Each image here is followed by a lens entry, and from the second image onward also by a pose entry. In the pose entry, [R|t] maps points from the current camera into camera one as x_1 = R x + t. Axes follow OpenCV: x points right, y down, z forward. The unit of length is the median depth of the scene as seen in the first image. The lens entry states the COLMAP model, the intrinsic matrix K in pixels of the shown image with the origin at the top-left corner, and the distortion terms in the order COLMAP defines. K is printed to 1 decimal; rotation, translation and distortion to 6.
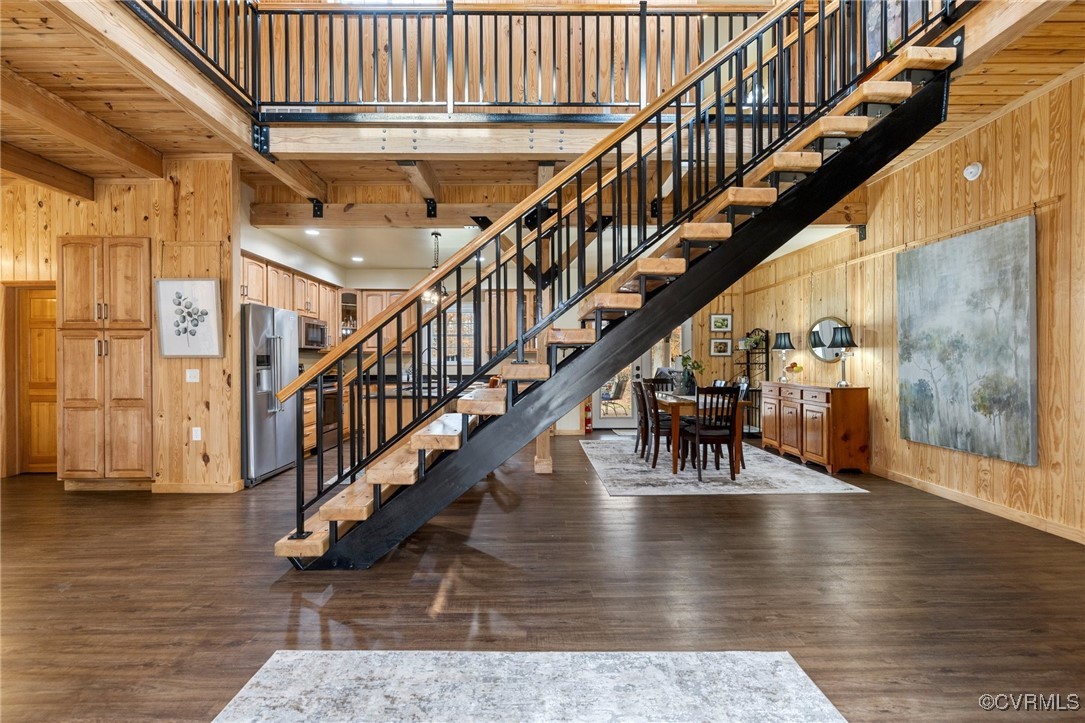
lens RADIAL K [[471.2, 0, 535.8], [0, 471.2, 360.9], [0, 0, 1]] dist [-0.001416, 0.000744]
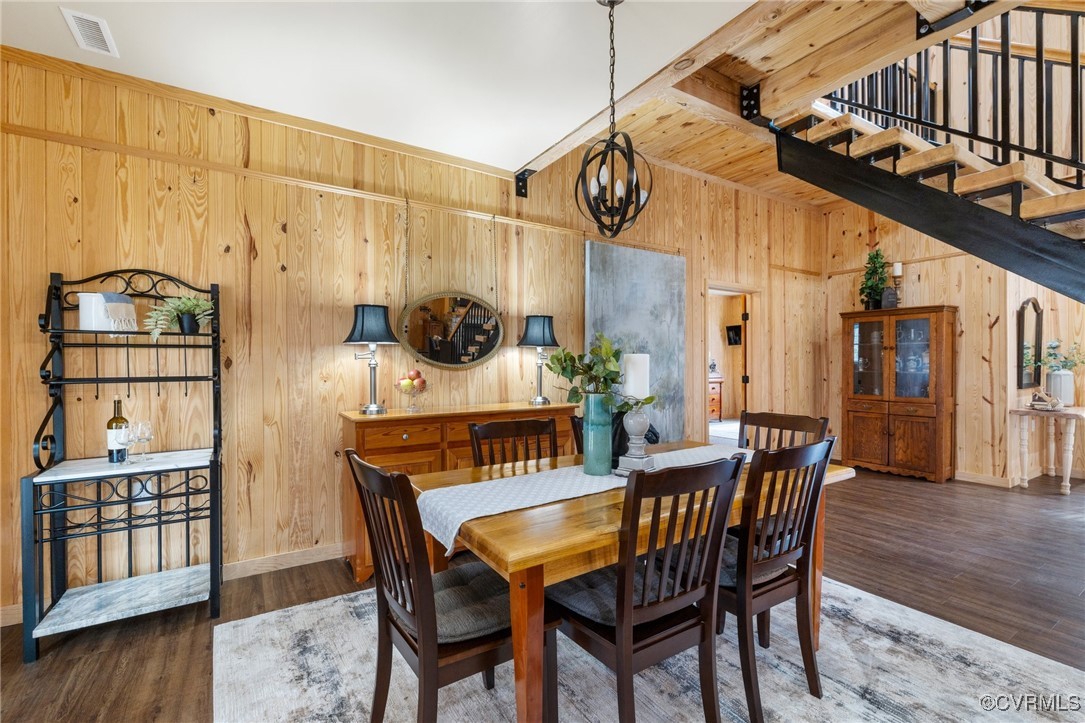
lens RADIAL K [[471.2, 0, 538.9], [0, 471.2, 367.1], [0, 0, 1]] dist [-0.001416, 0.000744]
pose [[-0.522529, -0.002442, 0.852618, 0.084934], [0.006029, 0.999960, 0.006559, -0.003485], [-0.852600, 0.008568, -0.522494, 1.589148]]
